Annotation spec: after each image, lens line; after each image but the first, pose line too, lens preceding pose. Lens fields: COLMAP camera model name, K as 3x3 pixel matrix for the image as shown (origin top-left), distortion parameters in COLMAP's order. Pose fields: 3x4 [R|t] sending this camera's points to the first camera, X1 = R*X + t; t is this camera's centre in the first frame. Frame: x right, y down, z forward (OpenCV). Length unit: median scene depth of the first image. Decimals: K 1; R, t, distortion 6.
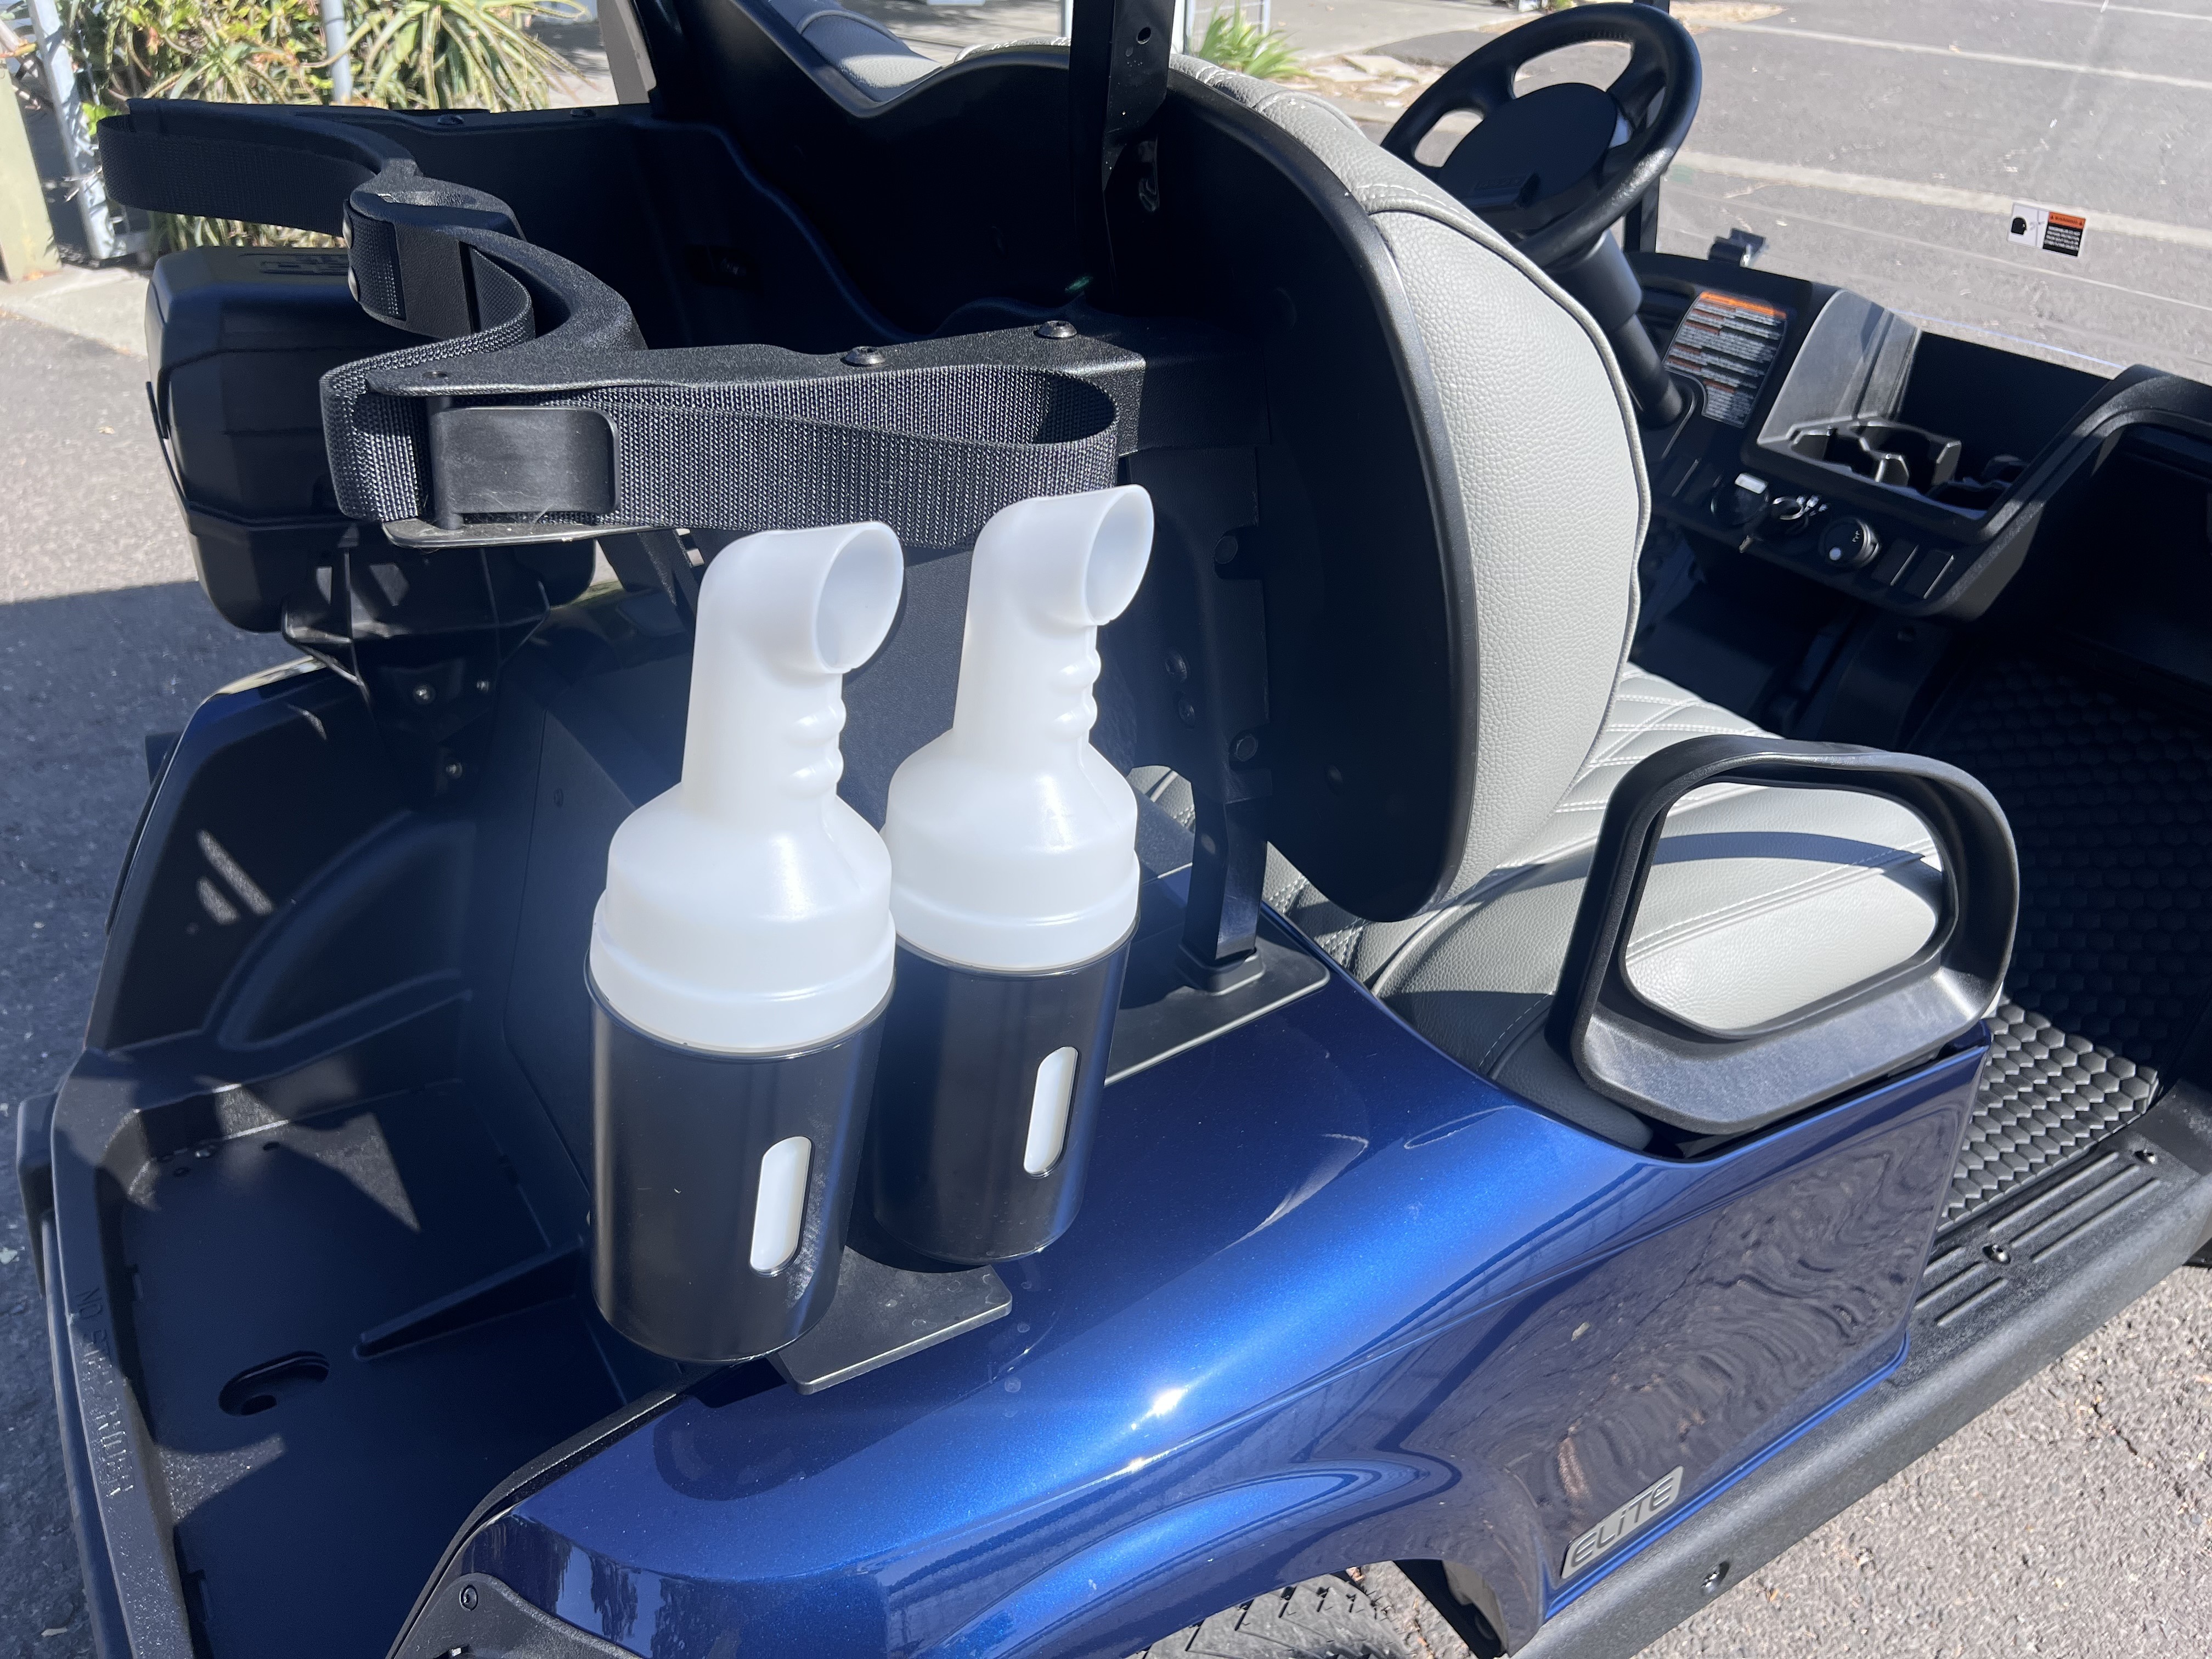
lens RADIAL K [[1667.4, 0, 1114.7], [0, 1667.4, 836.6], [0, 0, 1]] dist [0.028086, -0.039015]
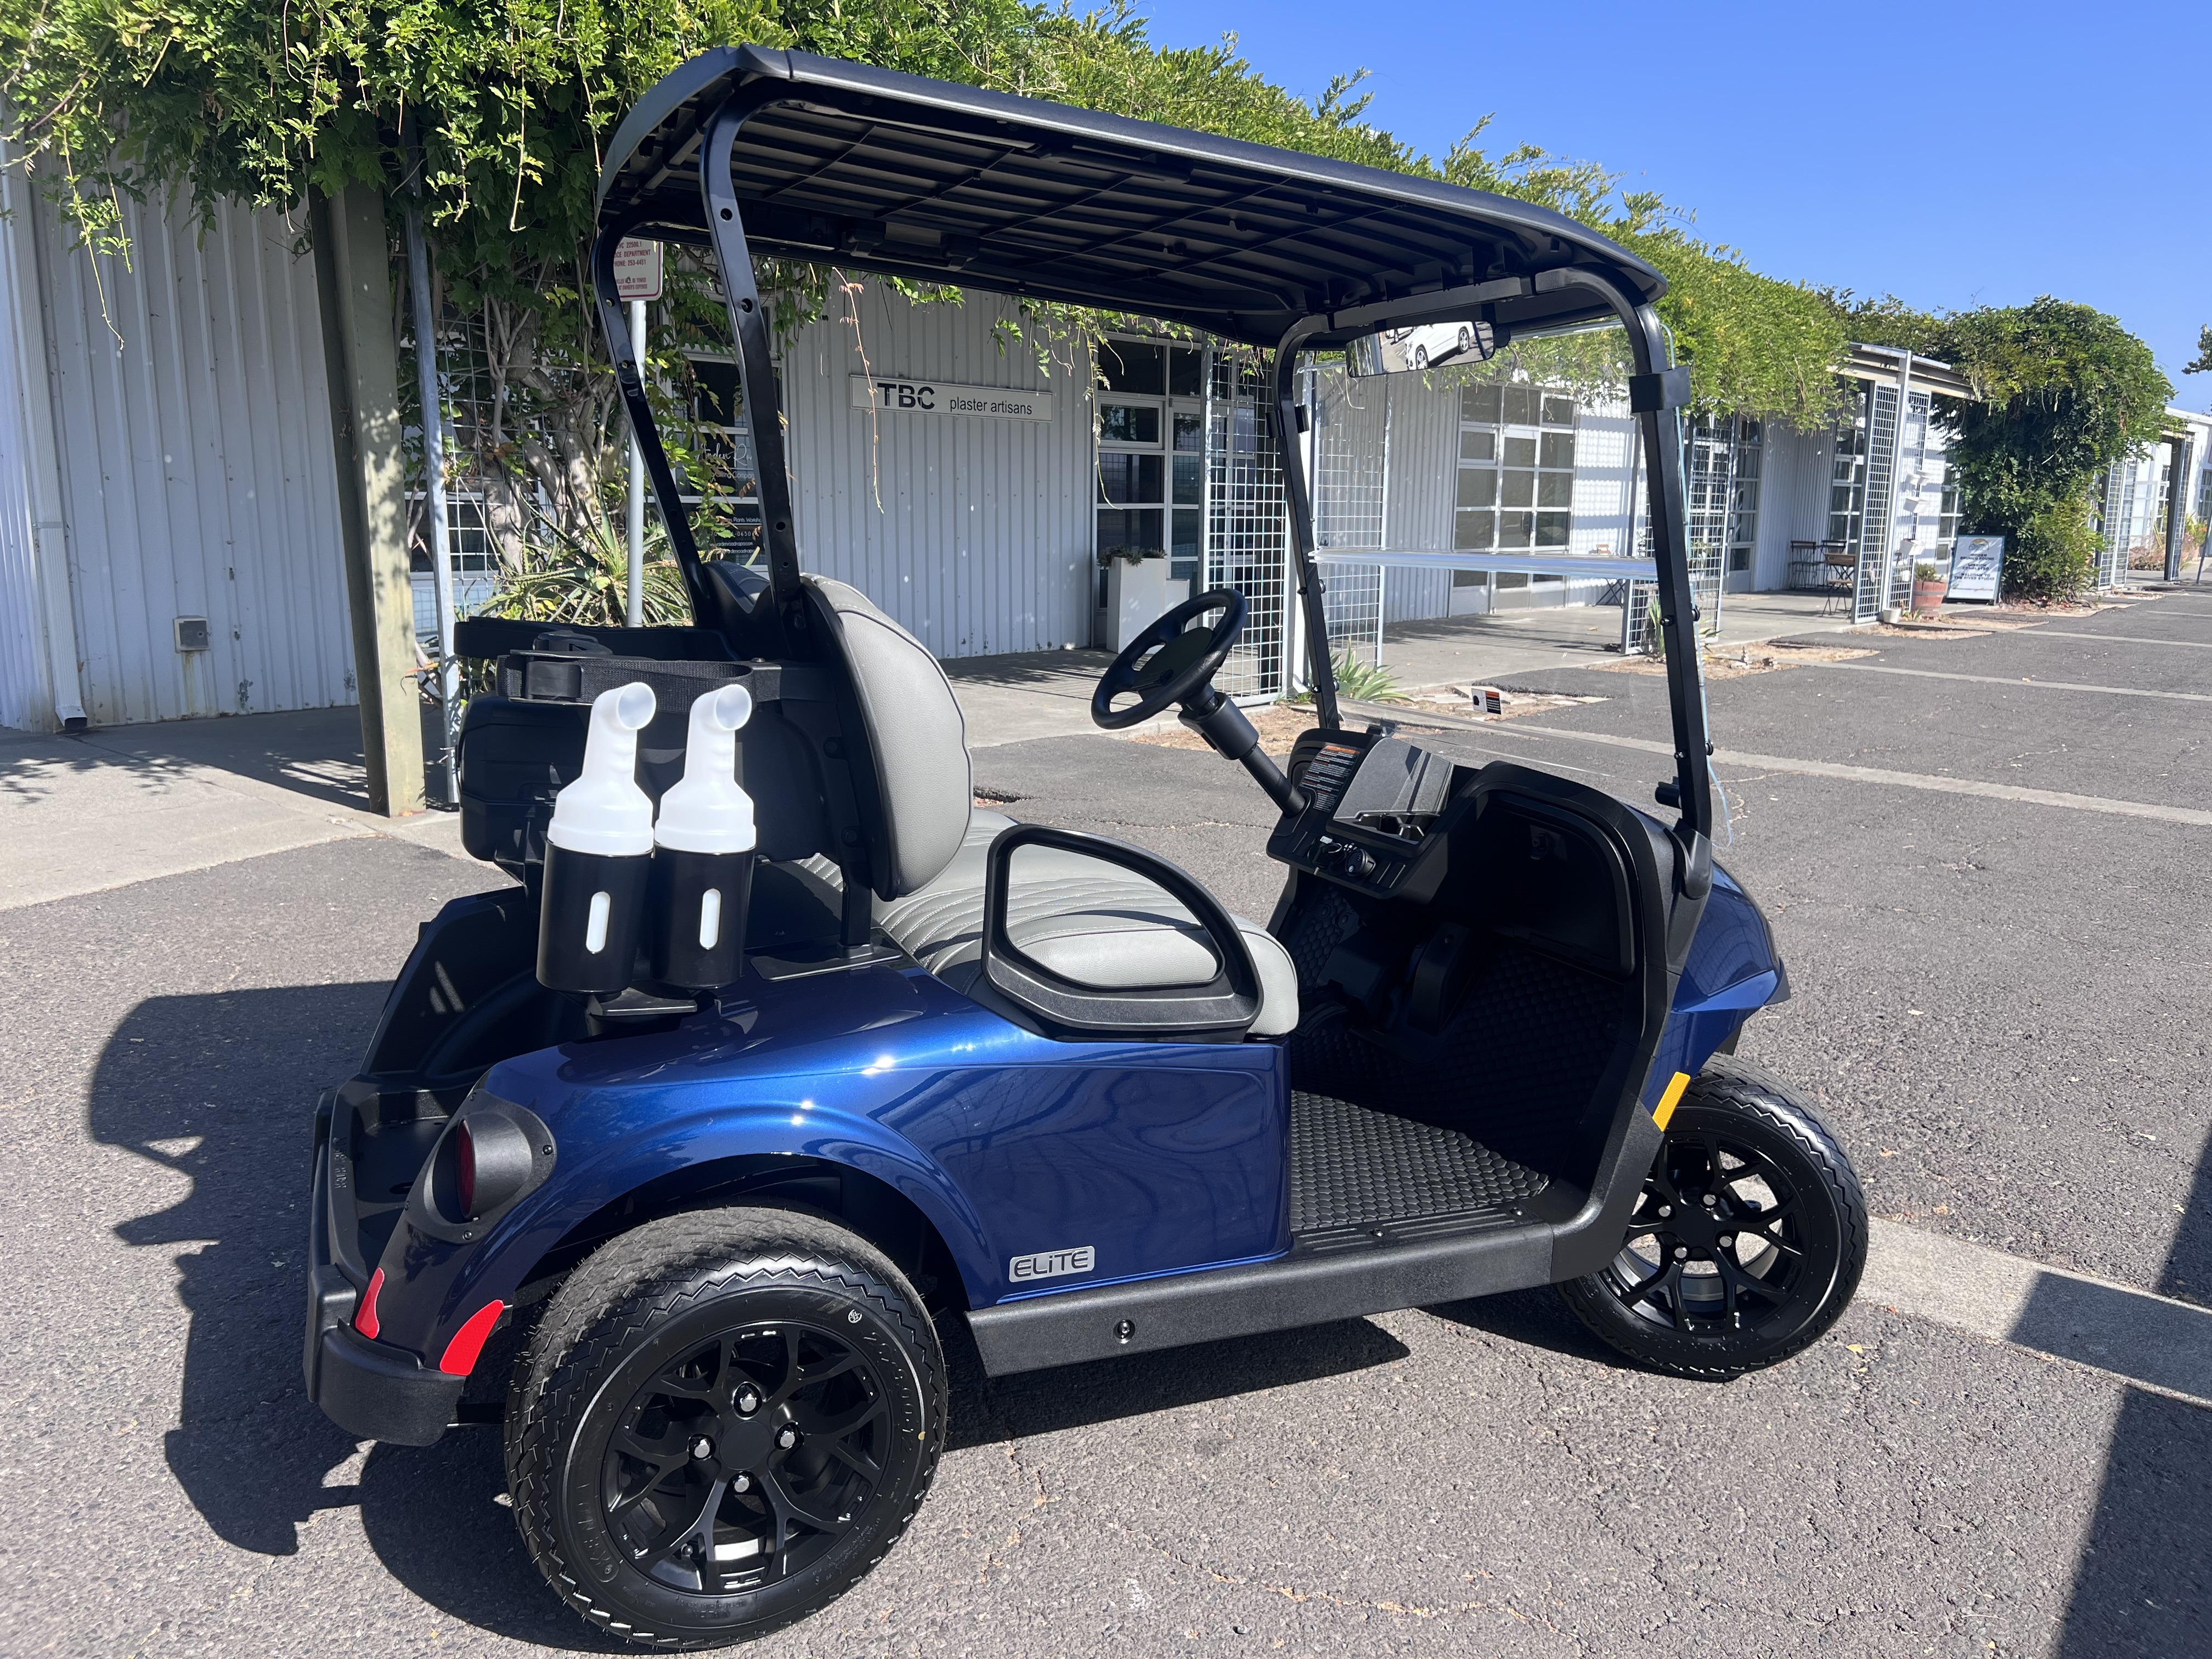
lens RADIAL K [[1667.4, 0, 1104.8], [0, 1667.4, 832.7], [0, 0, 1]] dist [0.028086, -0.039015]
pose [[0.988615, 0.005447, -0.150370, 0.415110], [-0.058655, 0.934239, -0.351790, 0.394180], [0.138565, 0.356605, 0.923922, -0.603738]]
